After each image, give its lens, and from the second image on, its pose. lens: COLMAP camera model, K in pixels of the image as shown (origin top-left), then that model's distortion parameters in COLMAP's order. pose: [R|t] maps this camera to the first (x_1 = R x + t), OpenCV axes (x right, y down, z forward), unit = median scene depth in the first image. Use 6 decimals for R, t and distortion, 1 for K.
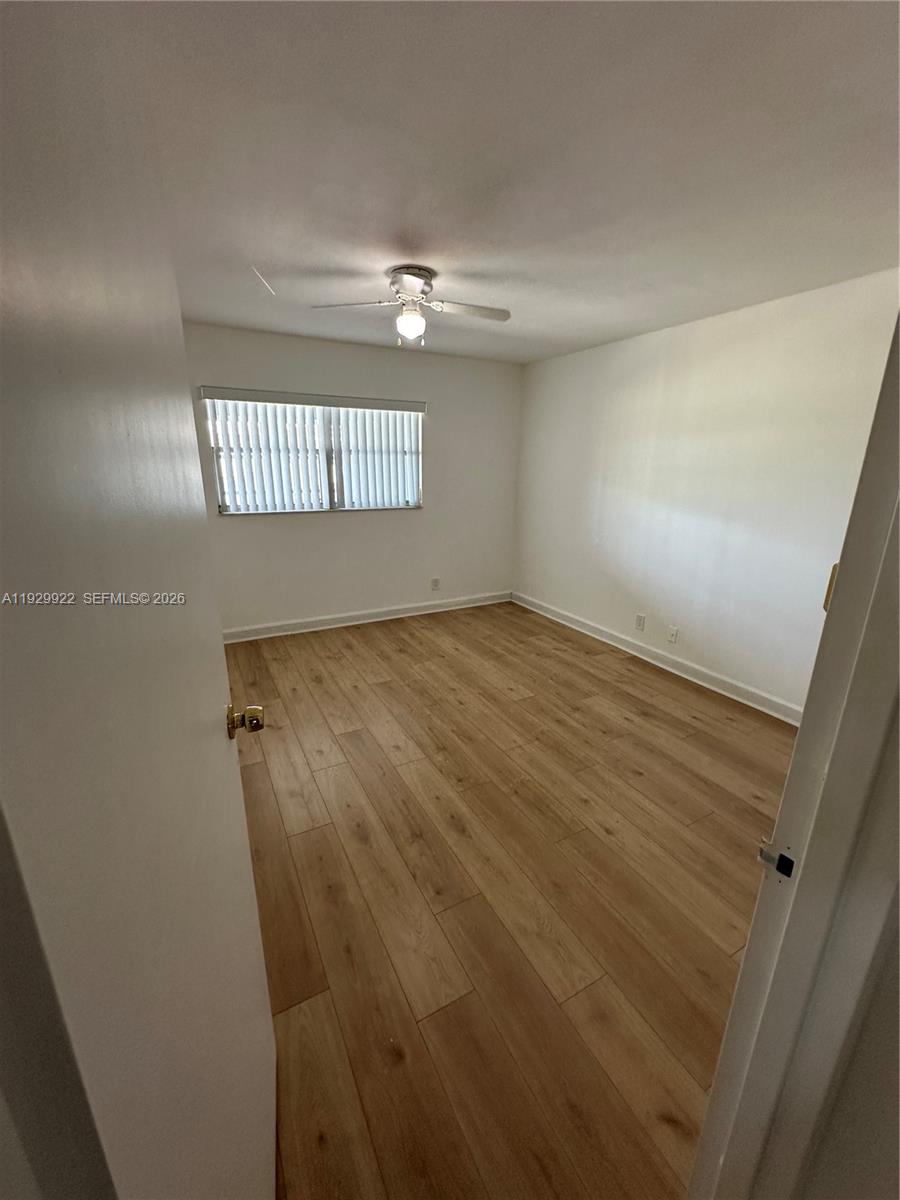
lens RADIAL K [[479.7, 0, 450.0], [0, 479.7, 600.0], [0, 0, 1]] dist [-0.000925, -0.000135]
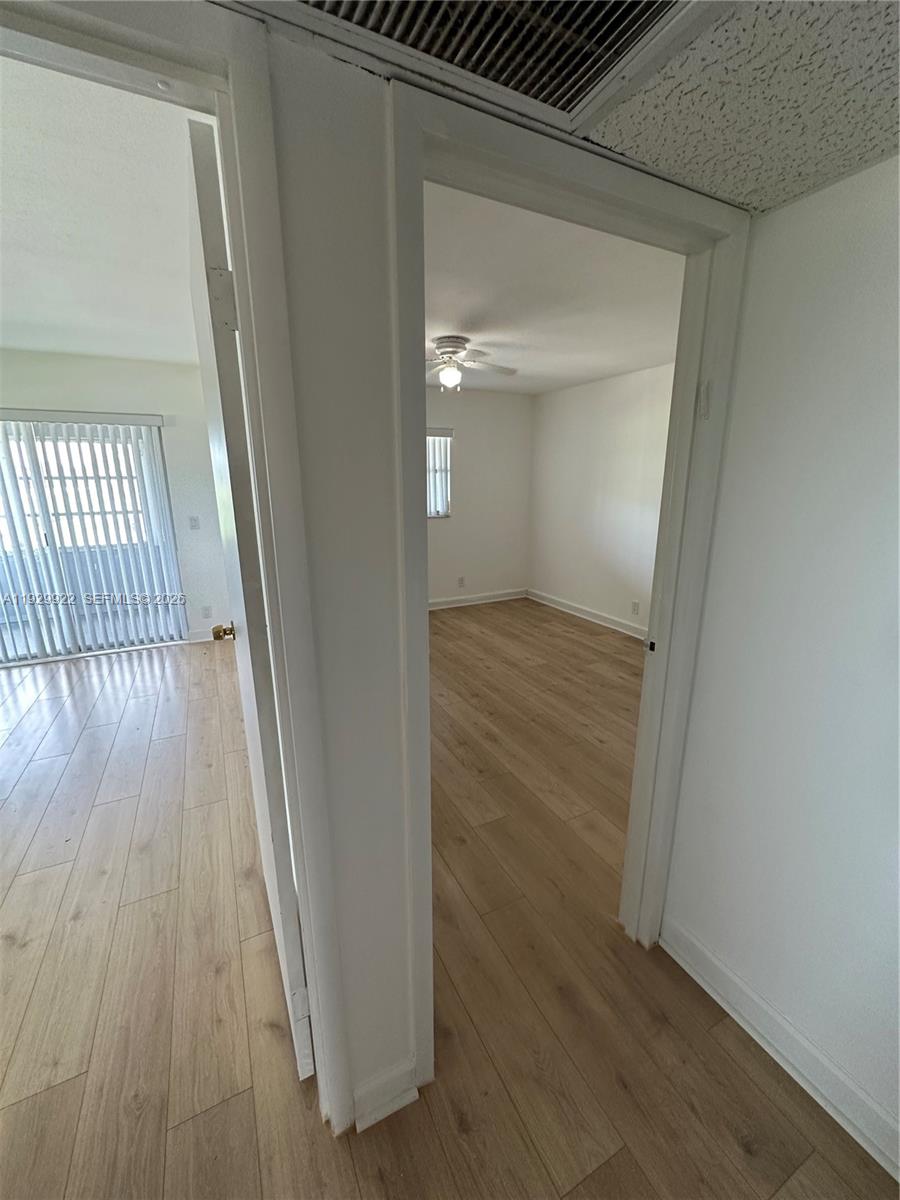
lens RADIAL K [[479.7, 0, 450.0], [0, 479.7, 600.0], [0, 0, 1]] dist [-0.000925, -0.000135]
pose [[0.999553, -0.009502, -0.028343, -0.036215], [0.008554, 0.999406, -0.033382, 0.071576], [0.028643, 0.033125, 0.999041, -0.238274]]
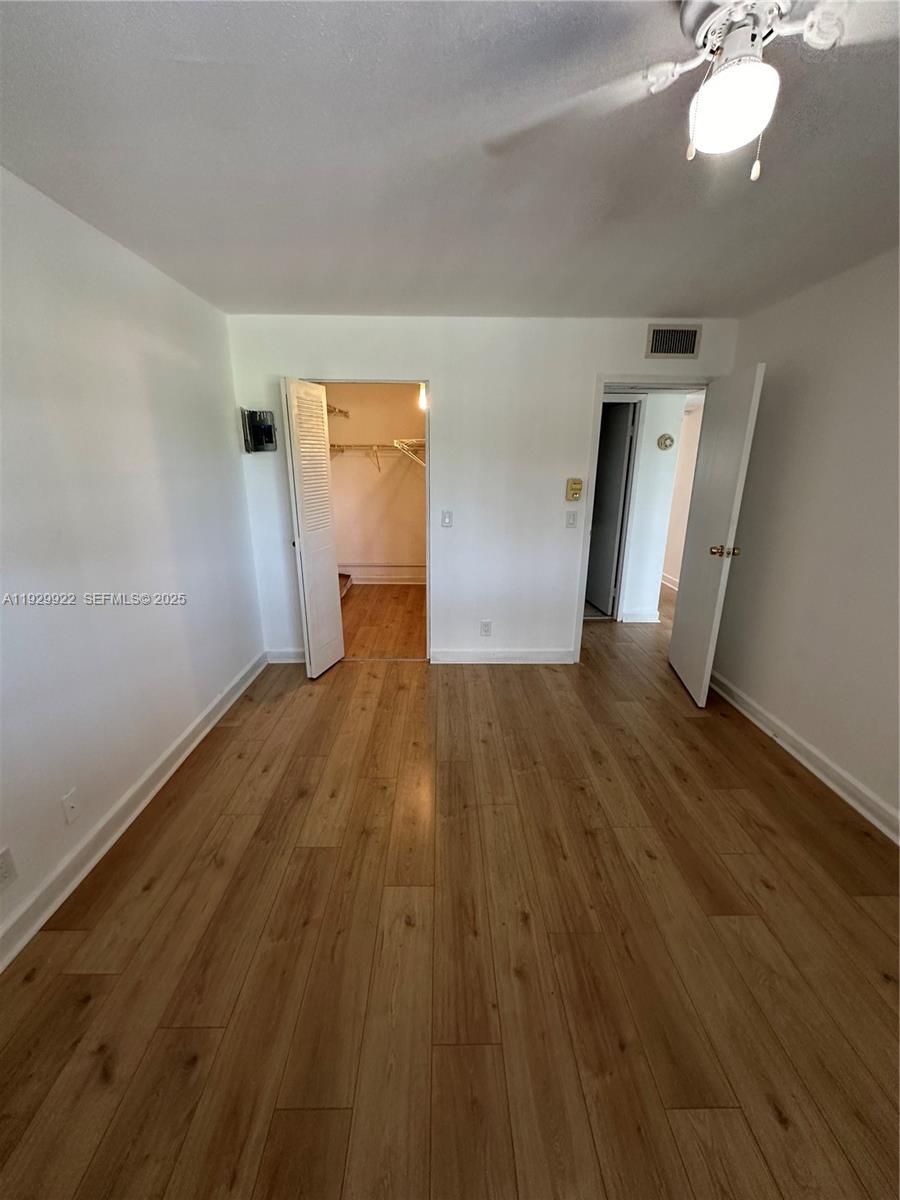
lens RADIAL K [[479.7, 0, 450.0], [0, 479.7, 600.0], [0, 0, 1]] dist [-0.000925, -0.000135]
pose [[-0.887897, -0.145513, 0.436423, -0.077170], [0.115224, 0.848079, 0.517190, -0.340119], [-0.445379, 0.509497, -0.736241, 1.137527]]
